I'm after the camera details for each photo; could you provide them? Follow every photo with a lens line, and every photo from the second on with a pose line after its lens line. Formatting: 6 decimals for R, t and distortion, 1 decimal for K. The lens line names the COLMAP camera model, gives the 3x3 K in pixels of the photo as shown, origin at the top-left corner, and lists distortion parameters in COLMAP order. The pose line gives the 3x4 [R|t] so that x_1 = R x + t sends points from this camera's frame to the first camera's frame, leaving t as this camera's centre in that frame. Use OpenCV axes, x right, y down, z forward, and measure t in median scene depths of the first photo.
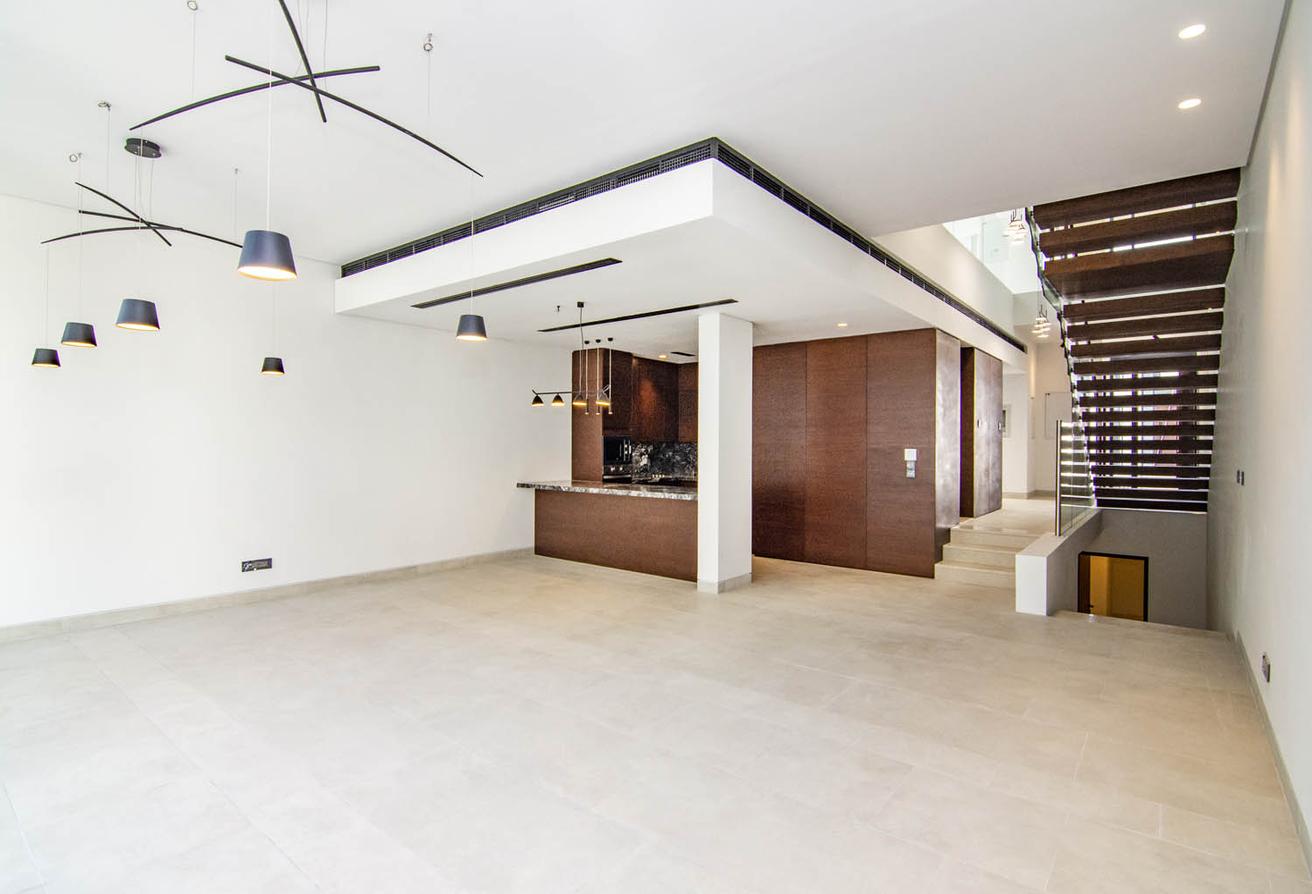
lens RADIAL K [[644.6, 0, 653.8], [0, 644.6, 441.8], [0, 0, 1]] dist [-0.020497, -0.000971]
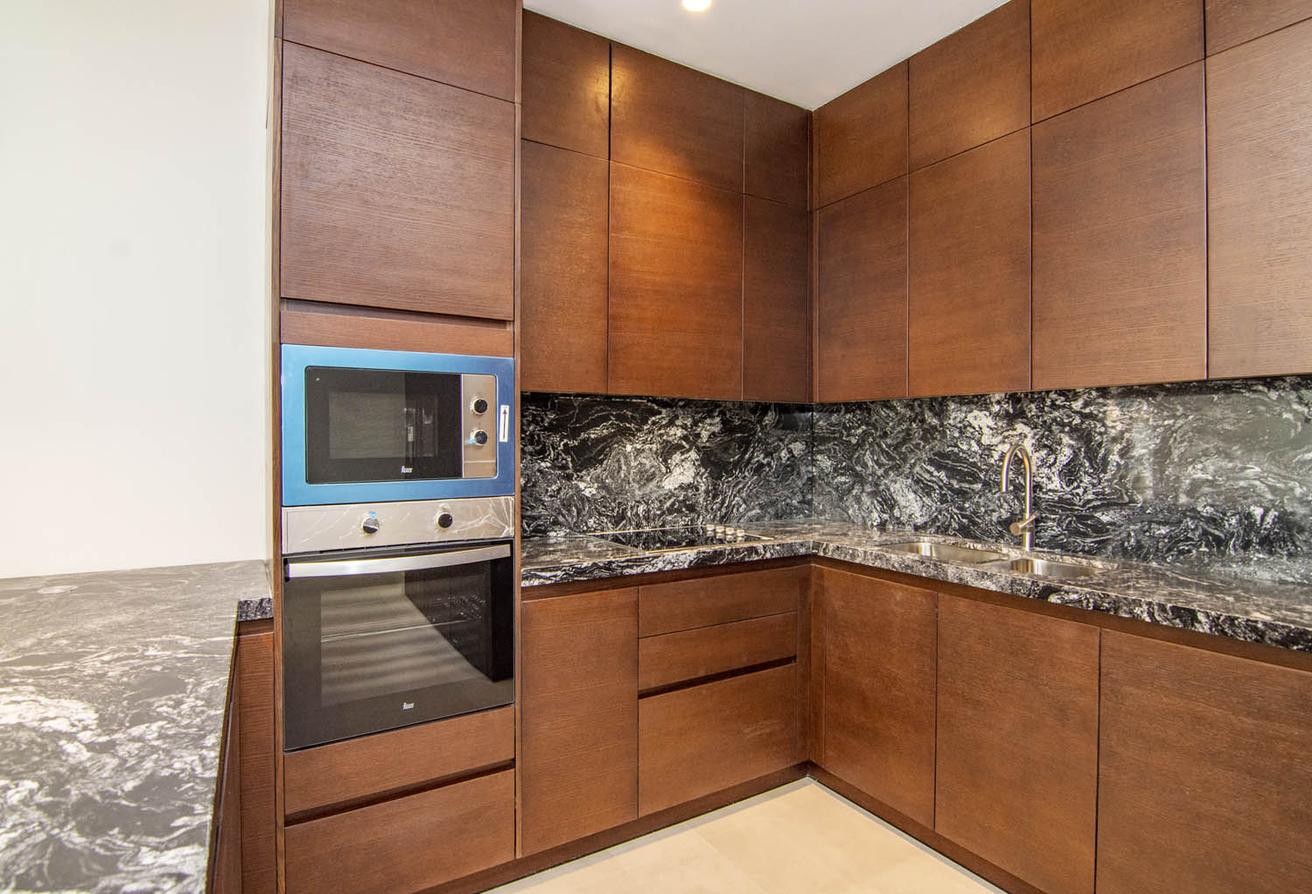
lens RADIAL K [[644.6, 0, 653.8], [0, 644.6, 441.8], [0, 0, 1]] dist [-0.020497, -0.000971]
pose [[0.938751, 0.002008, -0.344591, 0.068916], [0.000910, 0.999965, 0.008305, 0.013614], [0.344596, -0.008110, 0.938716, 0.725327]]
